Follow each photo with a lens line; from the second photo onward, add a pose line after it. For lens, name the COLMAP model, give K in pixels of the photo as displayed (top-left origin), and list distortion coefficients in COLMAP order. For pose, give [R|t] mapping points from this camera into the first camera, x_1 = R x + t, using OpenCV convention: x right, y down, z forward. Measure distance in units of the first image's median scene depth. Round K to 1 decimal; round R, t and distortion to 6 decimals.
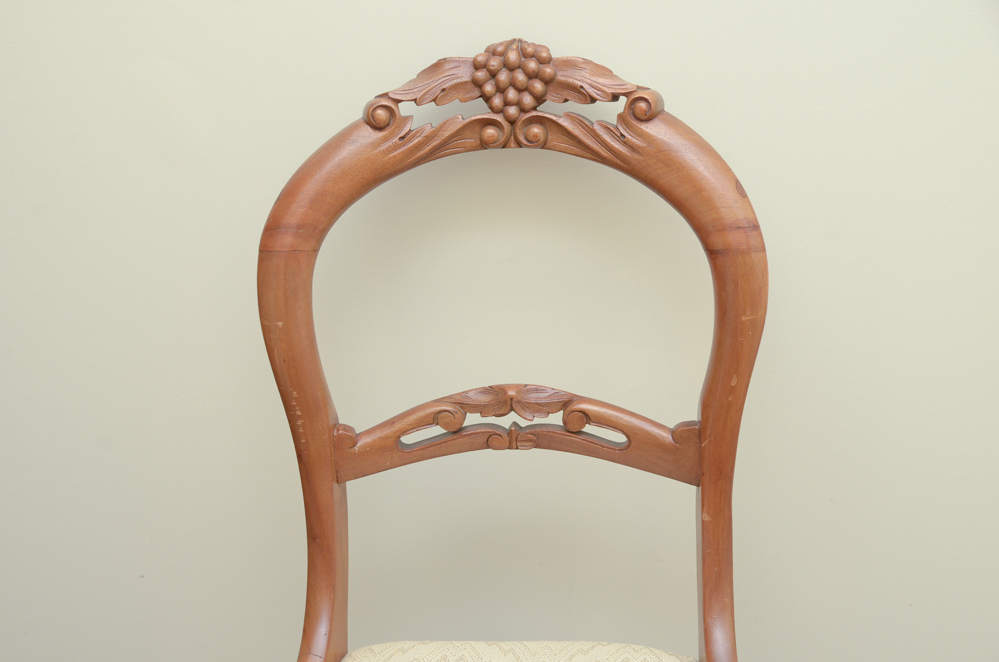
lens RADIAL K [[1706.0, 0, 499.5], [0, 1706.0, 331.0], [0, 0, 1]] dist [0.041379, 0.038755]
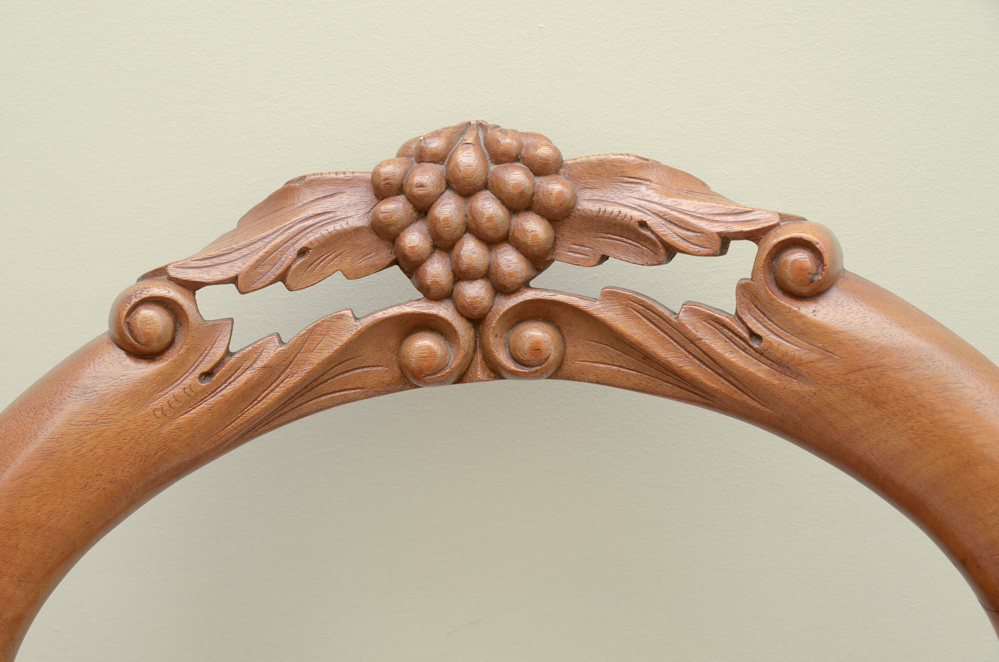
lens RADIAL K [[1706.0, 0, 499.5], [0, 1706.0, 331.0], [0, 0, 1]] dist [0.041379, 0.038755]
pose [[0.995530, -0.061478, 0.071692, -0.016566], [0.069013, 0.991769, -0.107853, -0.075186], [-0.064471, 0.112319, 0.991579, 0.595323]]
